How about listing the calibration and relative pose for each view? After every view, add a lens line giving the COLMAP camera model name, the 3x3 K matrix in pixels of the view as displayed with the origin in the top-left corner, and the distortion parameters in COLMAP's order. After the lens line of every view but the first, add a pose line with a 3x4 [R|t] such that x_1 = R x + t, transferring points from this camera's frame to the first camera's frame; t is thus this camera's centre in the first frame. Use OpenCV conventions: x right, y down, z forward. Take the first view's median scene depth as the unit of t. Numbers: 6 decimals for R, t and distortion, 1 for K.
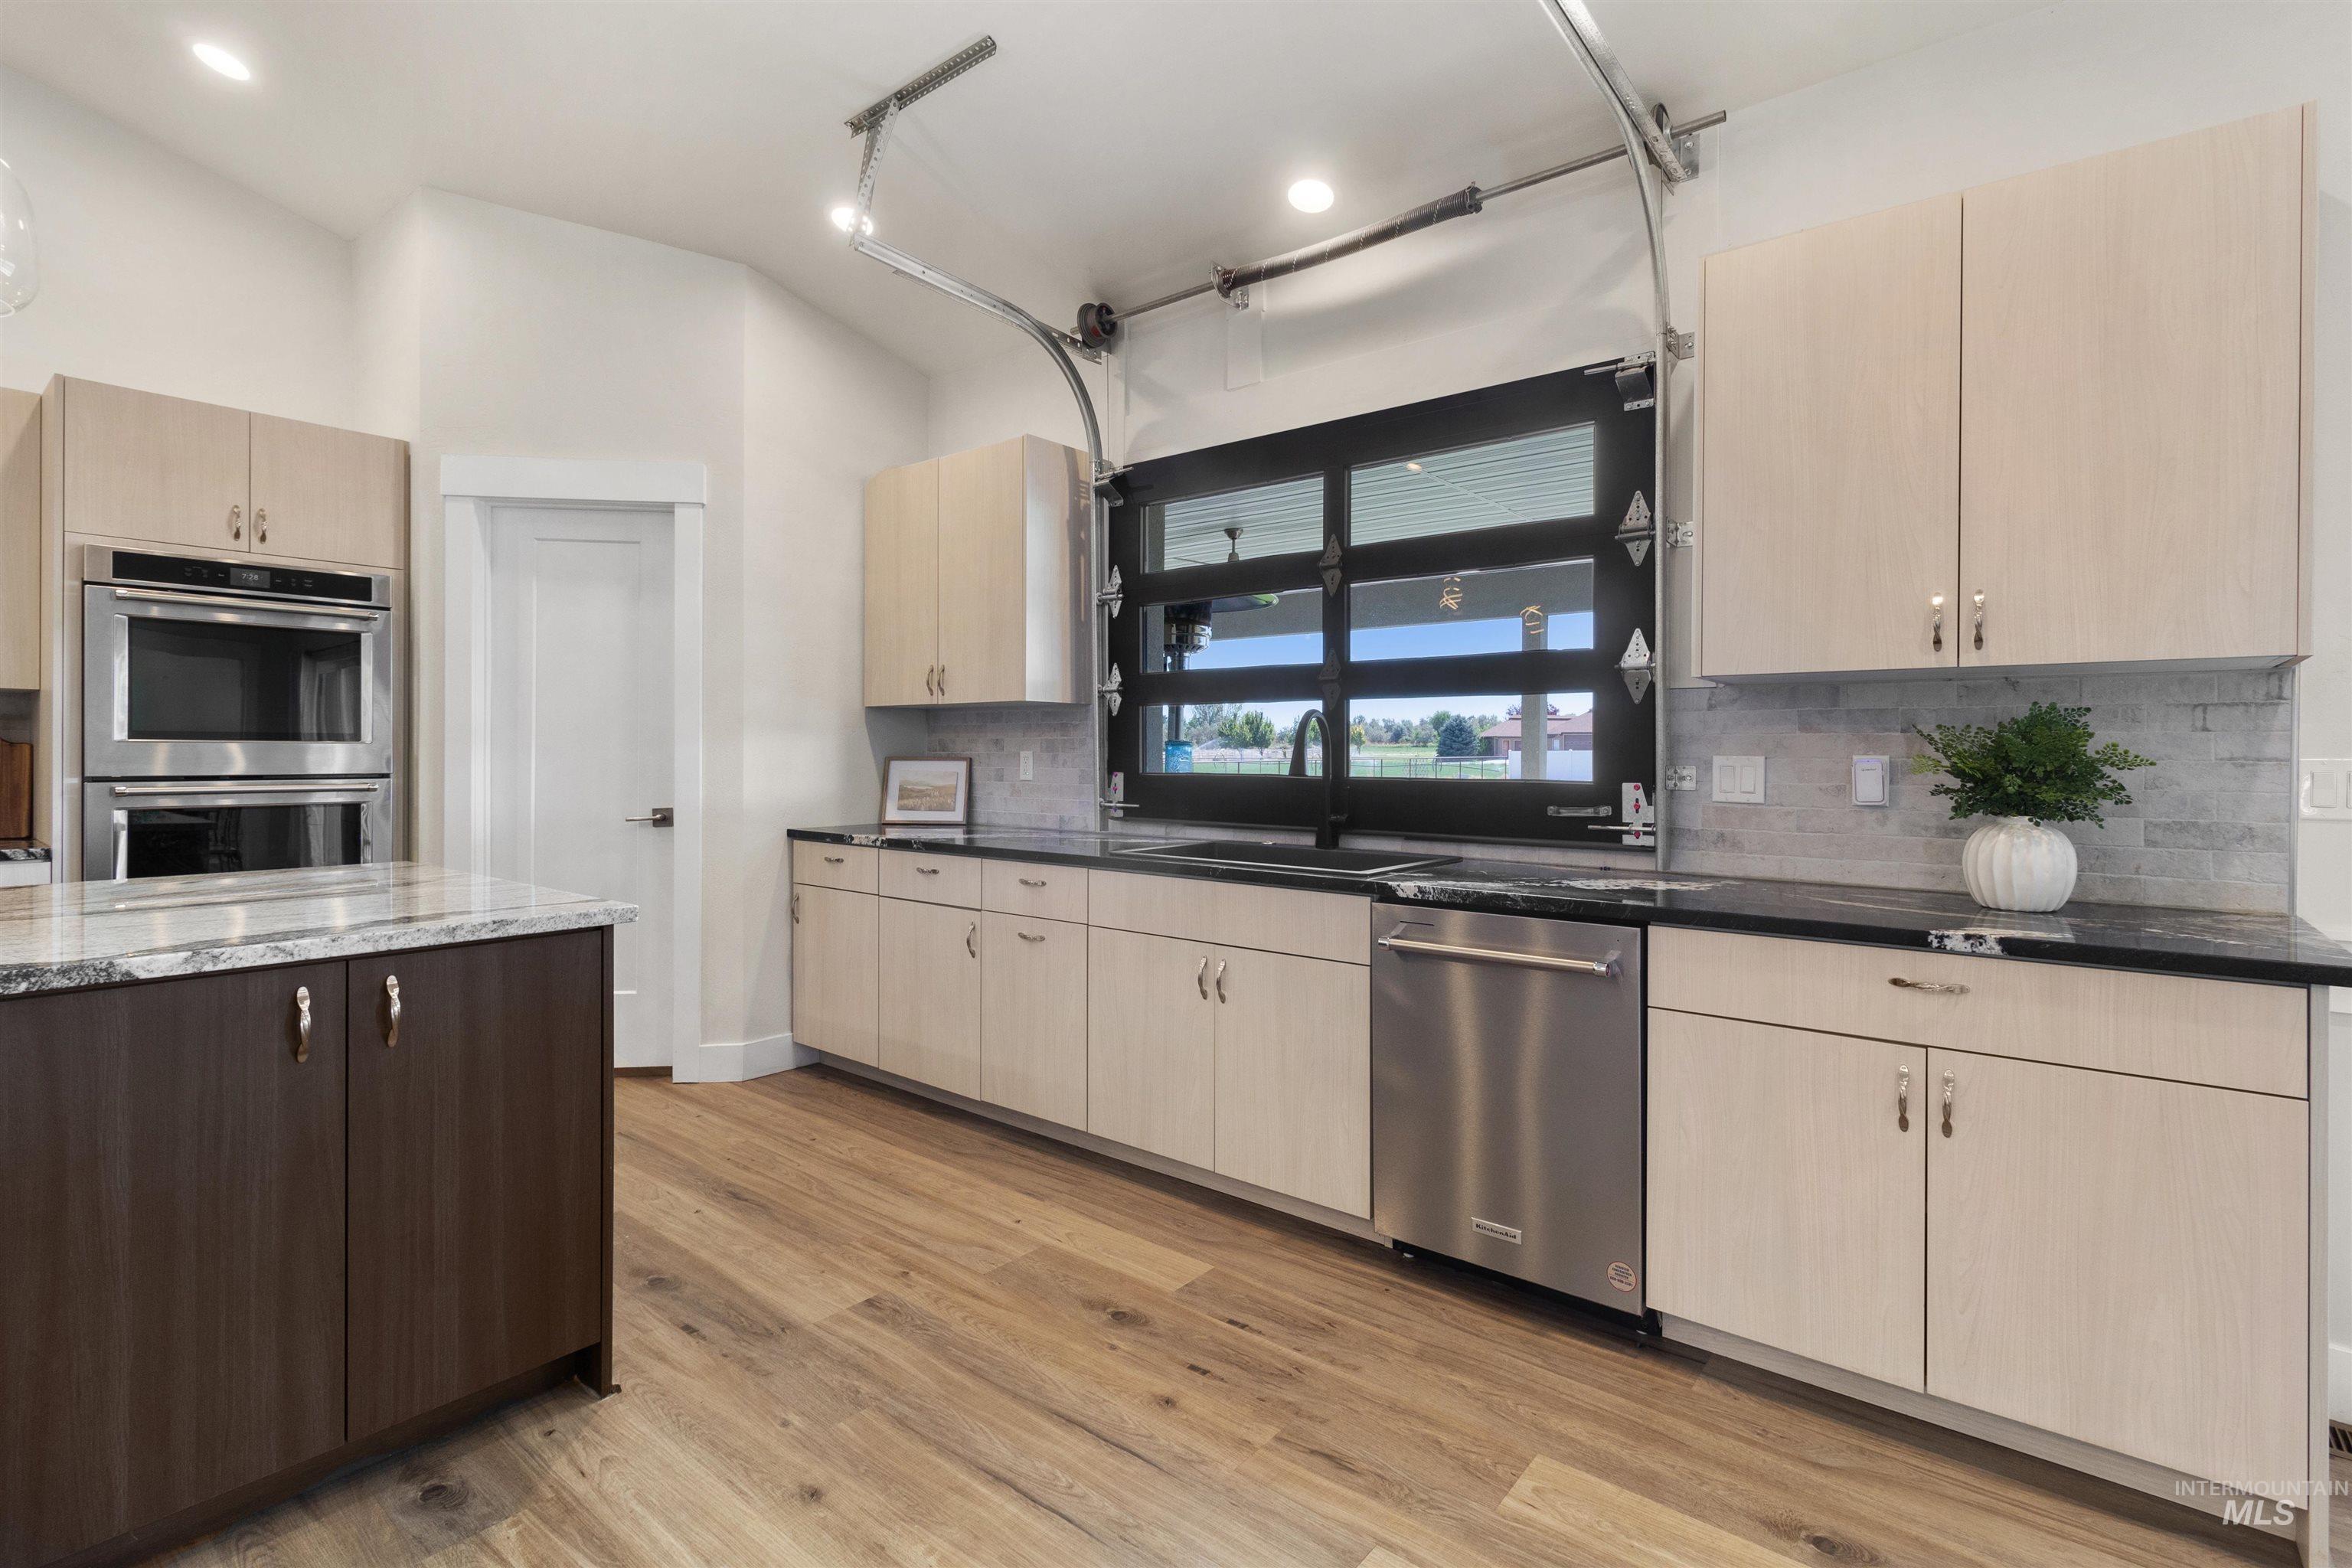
lens RADIAL K [[1087.1, 0, 1180.4], [0, 1087.1, 758.7], [0, 0, 1]] dist [-0.000327, -0.000152]
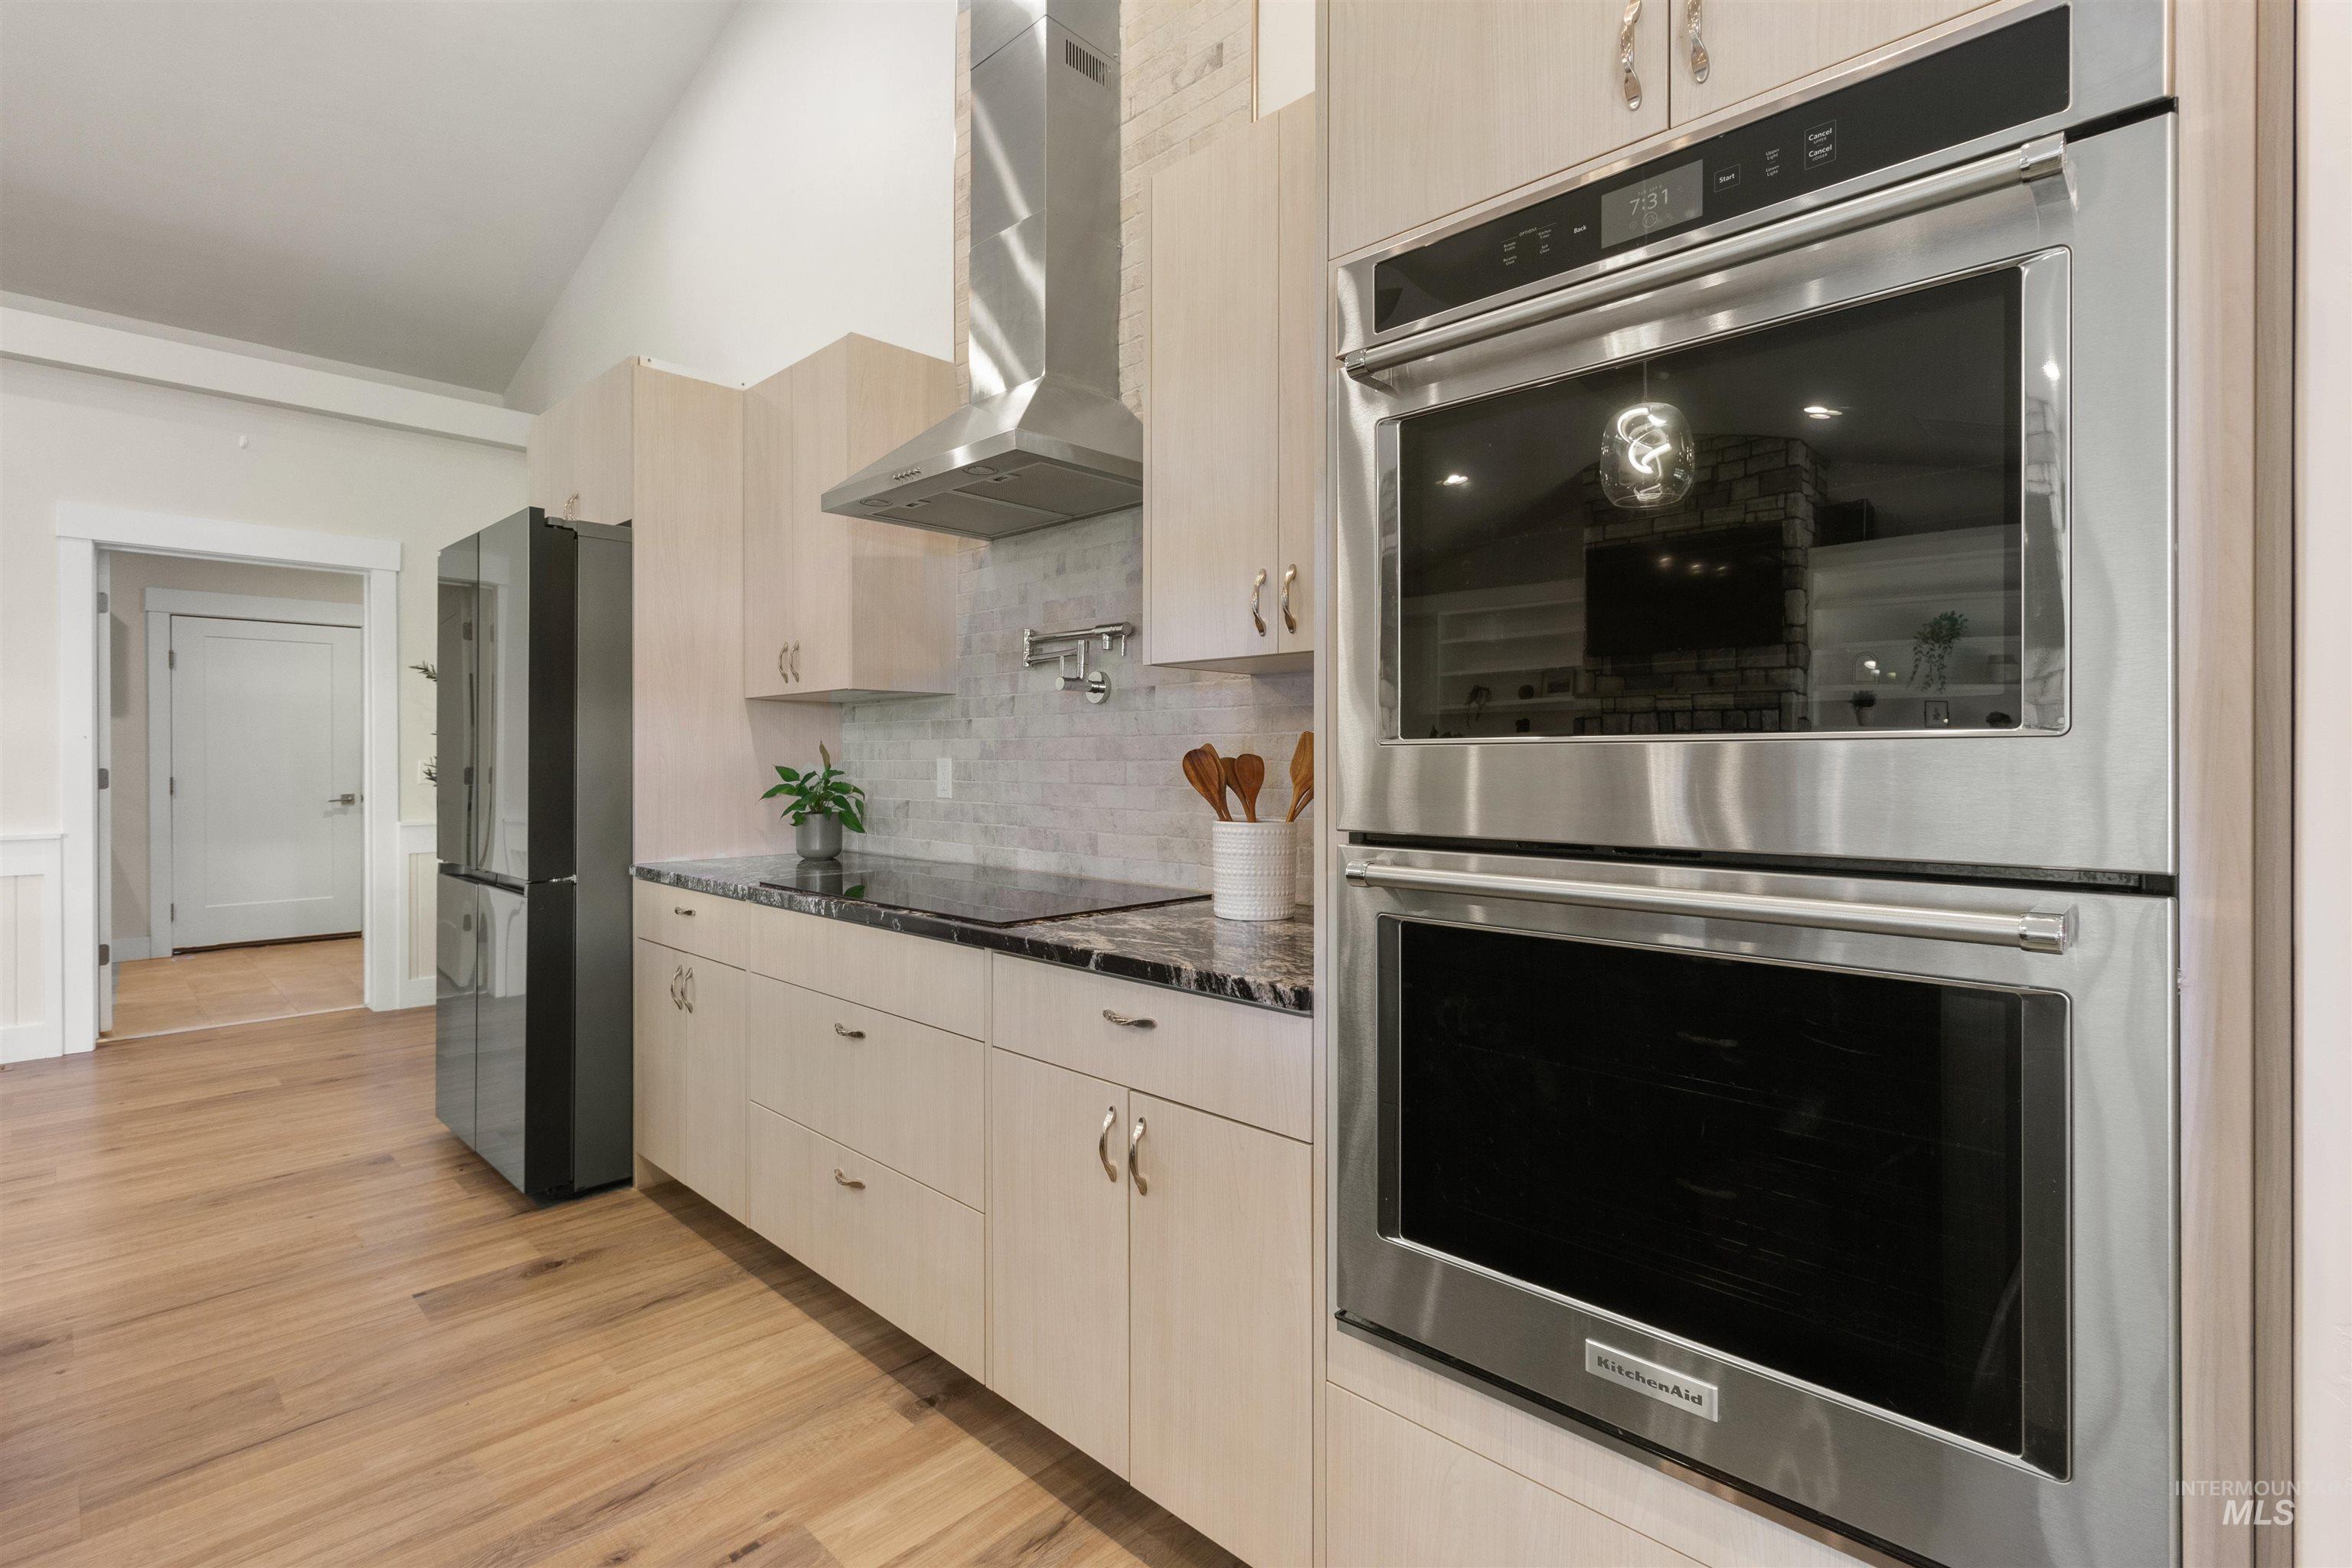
lens RADIAL K [[1087.1, 0, 1180.4], [0, 1087.1, 758.7], [0, 0, 1]] dist [-0.000327, -0.000152]
pose [[-0.081906, -0.003610, -0.996634, -0.566665], [-0.003073, 0.999990, -0.003369, -0.009452], [0.996635, 0.002786, -0.081916, 0.937581]]
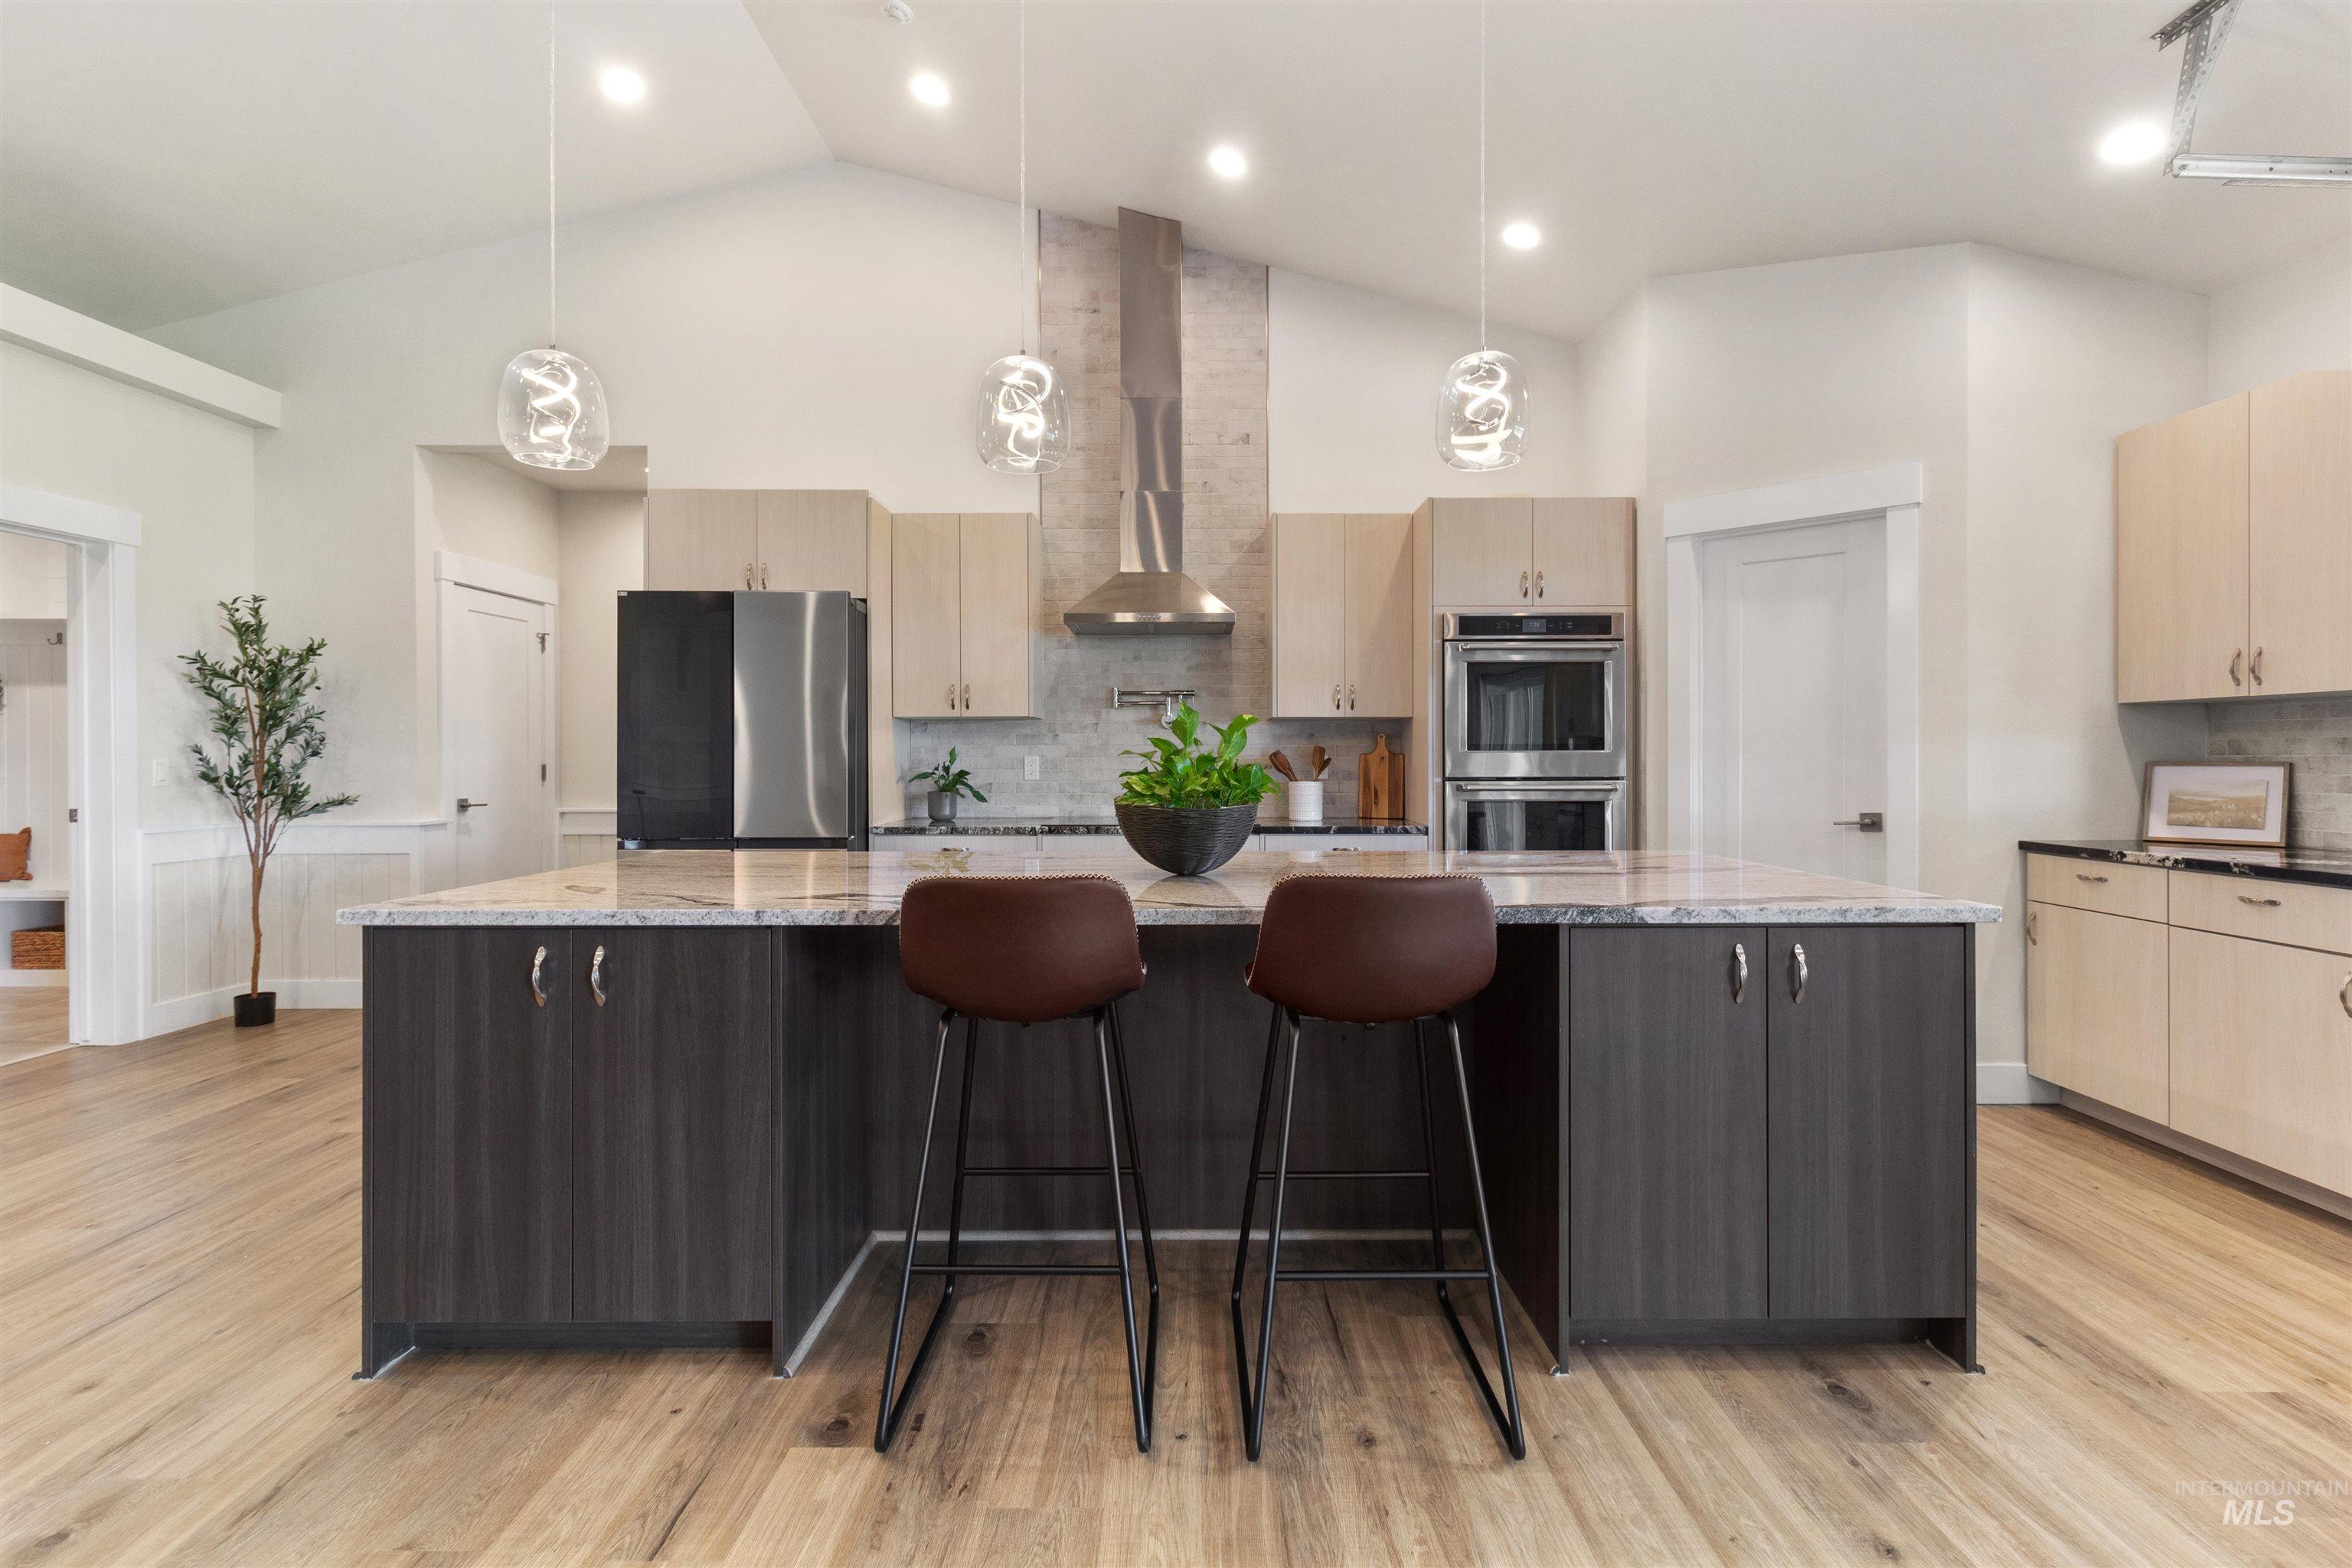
lens RADIAL K [[1083.7, 0, 1186.4], [0, 1083.7, 764.0], [0, 0, 1]] dist [0.000470, 0.000272]
pose [[0.630245, -0.001301, -0.776395, -0.115593], [0.001124, 0.999999, -0.000763, 0.000102], [0.776396, -0.000392, 0.630246, -0.147831]]
